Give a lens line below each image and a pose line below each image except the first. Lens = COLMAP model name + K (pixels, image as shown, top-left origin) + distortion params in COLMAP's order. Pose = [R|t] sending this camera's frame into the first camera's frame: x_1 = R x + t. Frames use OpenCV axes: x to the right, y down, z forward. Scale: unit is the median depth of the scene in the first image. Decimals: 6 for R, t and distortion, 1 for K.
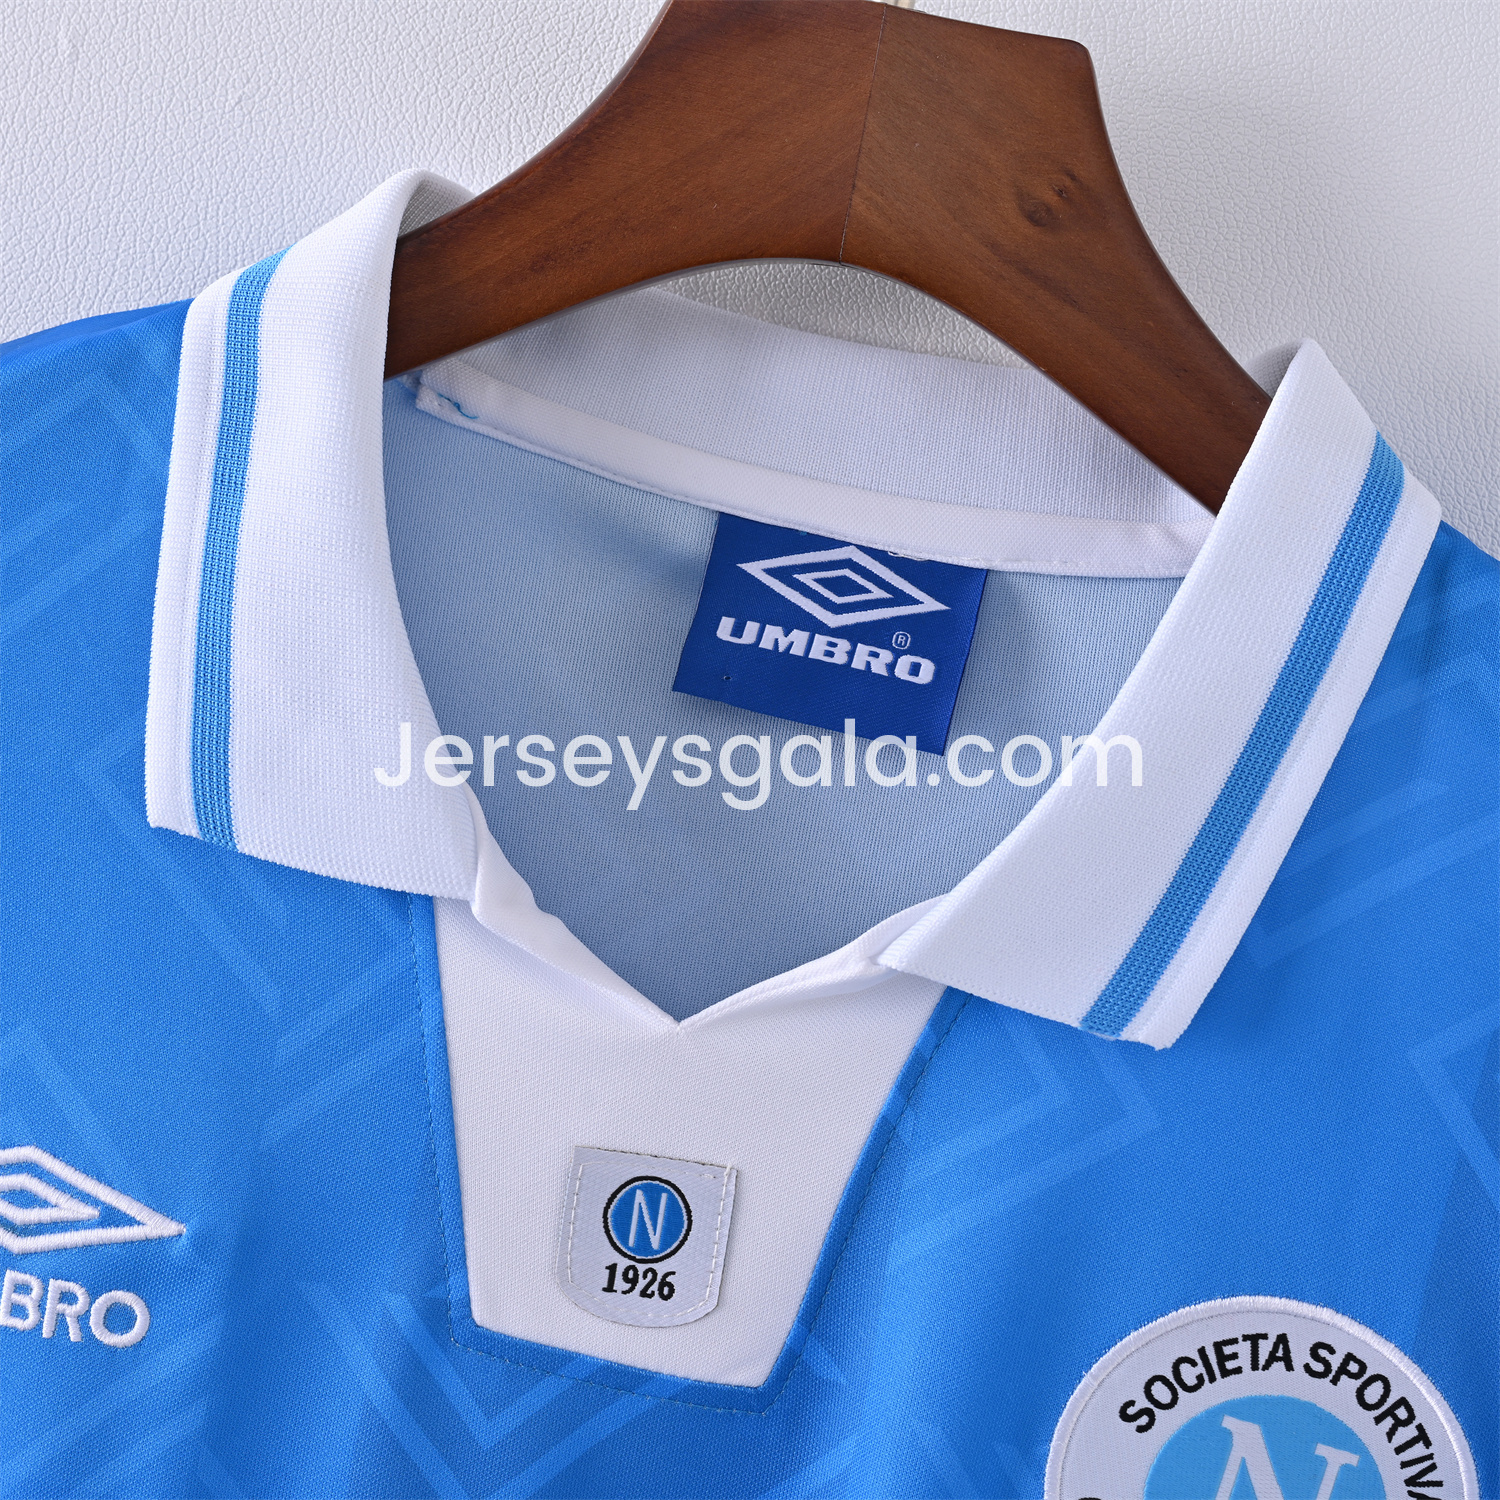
lens RADIAL K [[3094.3, 0, 758.6], [0, 3094.3, 749.1], [0, 0, 1]] dist [-0.030066, 0.000000]
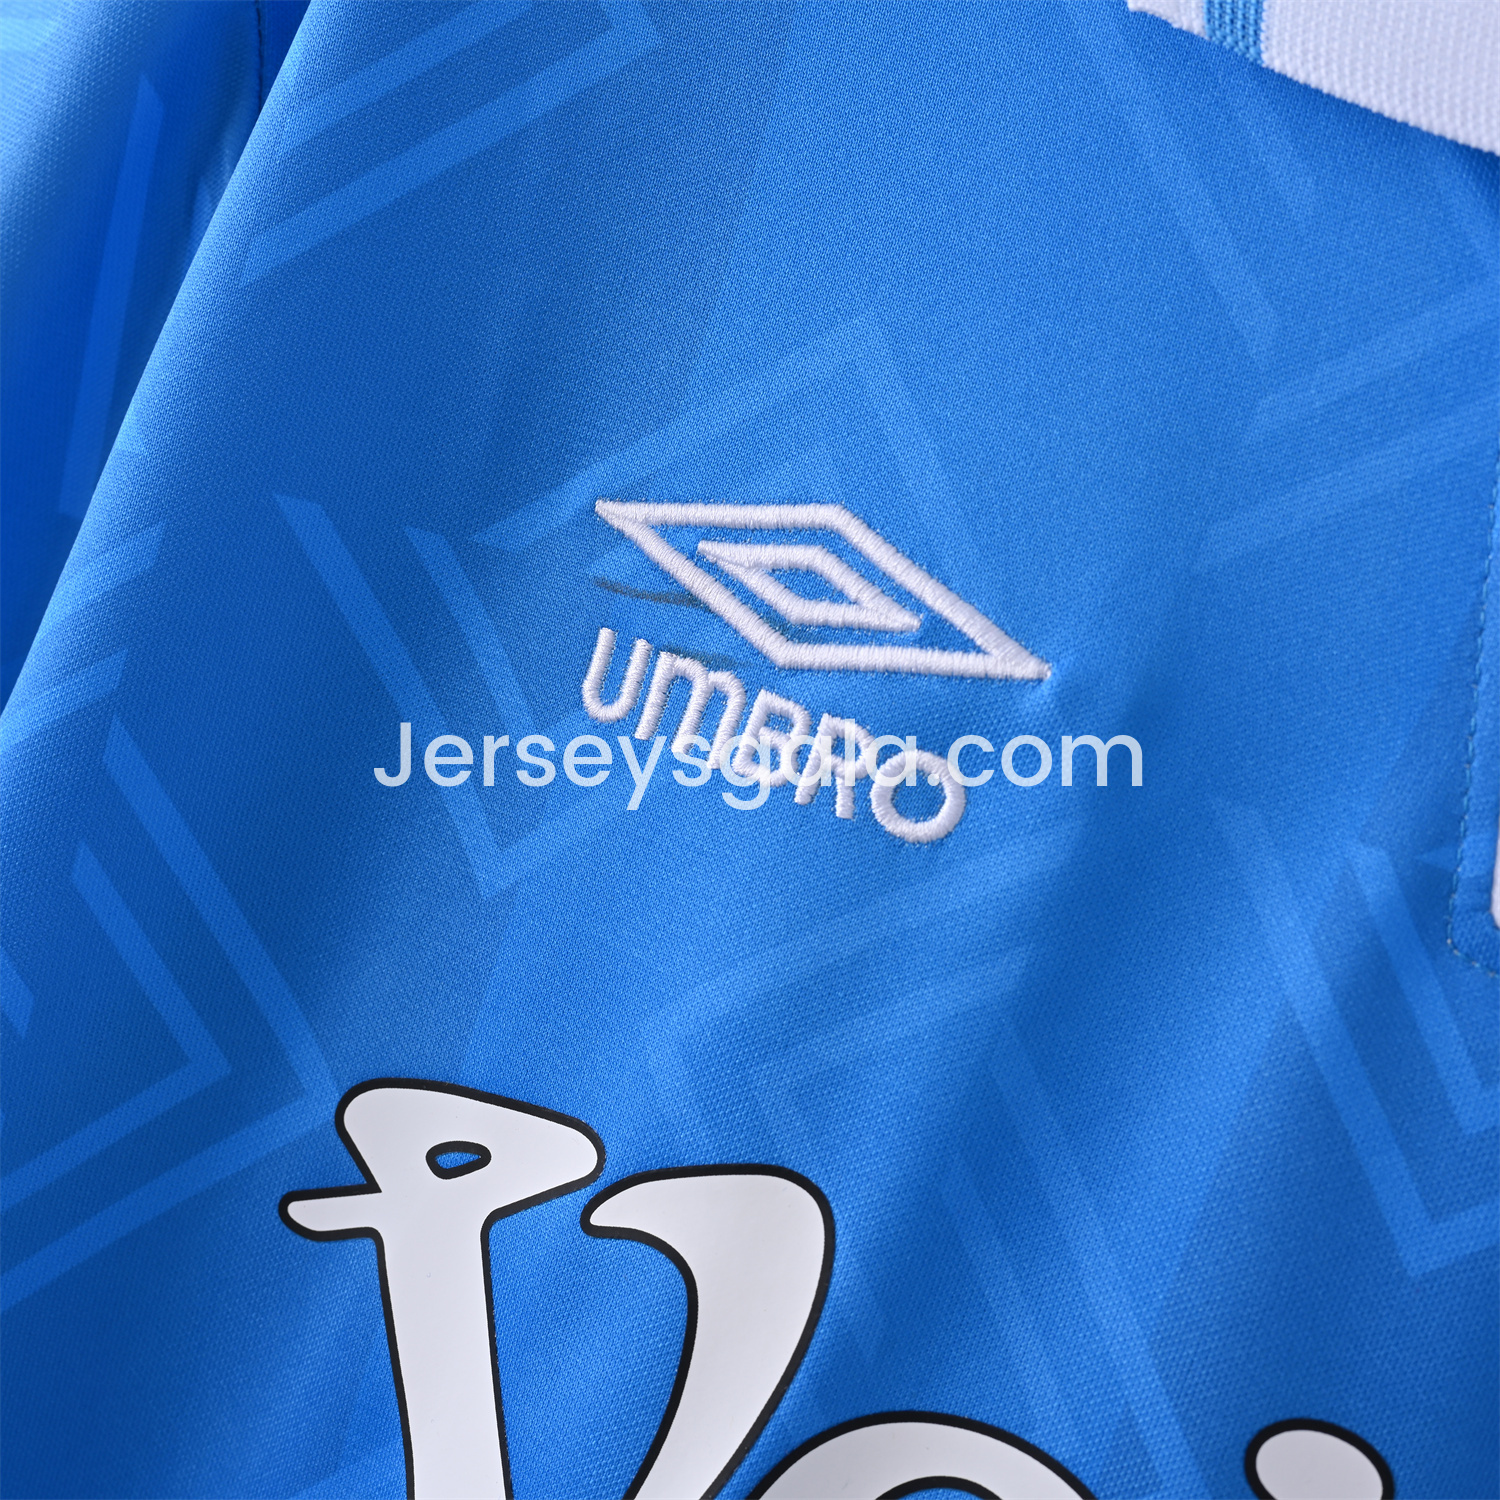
lens RADIAL K [[3094.3, 0, 747.1], [0, 3094.3, 750.4], [0, 0, 1]] dist [-0.030066, 0.000000]
pose [[0.944678, 0.198728, -0.260942, -0.078748], [-0.194029, 0.980012, 0.043920, 0.154747], [0.264454, 0.009140, 0.964355, 0.389936]]
